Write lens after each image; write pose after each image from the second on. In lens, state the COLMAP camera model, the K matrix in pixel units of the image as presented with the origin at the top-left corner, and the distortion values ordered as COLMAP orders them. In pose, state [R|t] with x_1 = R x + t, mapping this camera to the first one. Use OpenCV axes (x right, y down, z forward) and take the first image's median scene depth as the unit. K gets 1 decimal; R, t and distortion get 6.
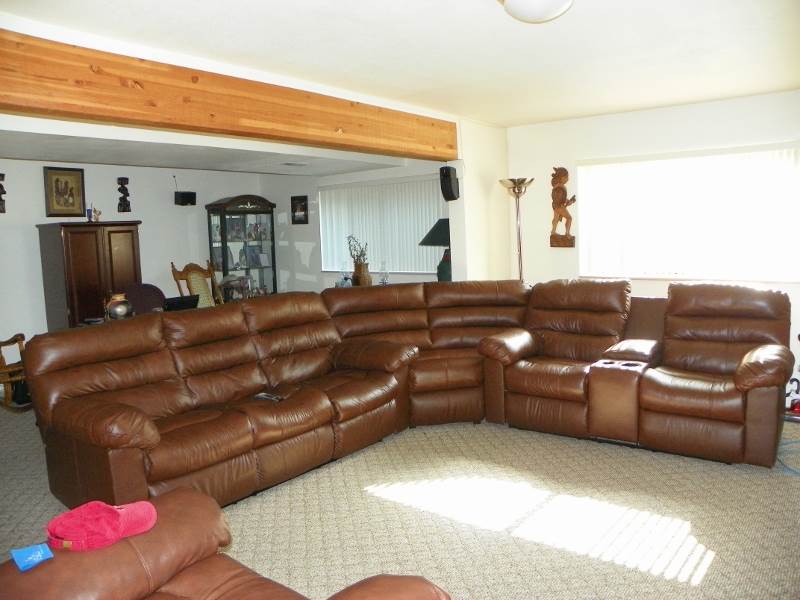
lens RADIAL K [[615.1, 0, 400.0], [0, 615.1, 300.0], [0, 0, 1]] dist [-0.105975, 0.001061]
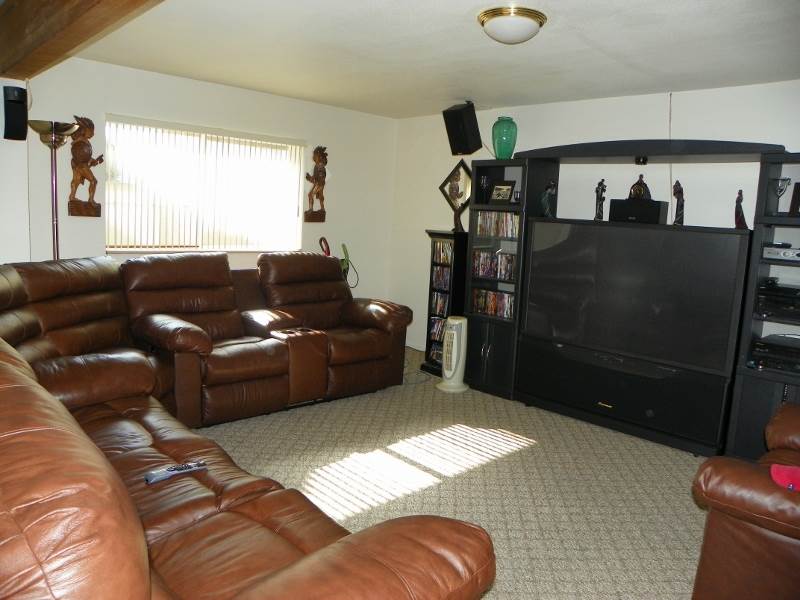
lens RADIAL K [[621.0, 0, 400.0], [0, 621.0, 300.0], [0, 0, 1]] dist [-0.106110, 0.005134]
pose [[0.134905, -0.088189, 0.986926, -0.495868], [0.049334, 0.995394, 0.082202, -0.020913], [-0.989630, 0.037599, 0.138634, 0.489695]]
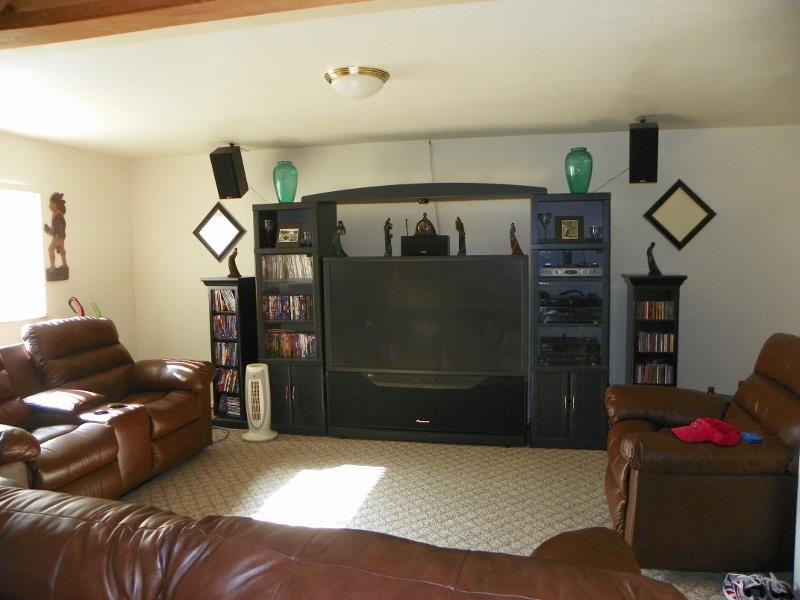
lens RADIAL K [[615.1, 0, 400.0], [0, 615.1, 300.0], [0, 0, 1]] dist [-0.105975, 0.001061]
pose [[-0.443571, -0.019366, 0.896030, -0.460308], [0.128562, 0.988052, 0.084999, -0.055368], [-0.886970, 0.152899, -0.435782, 0.715323]]
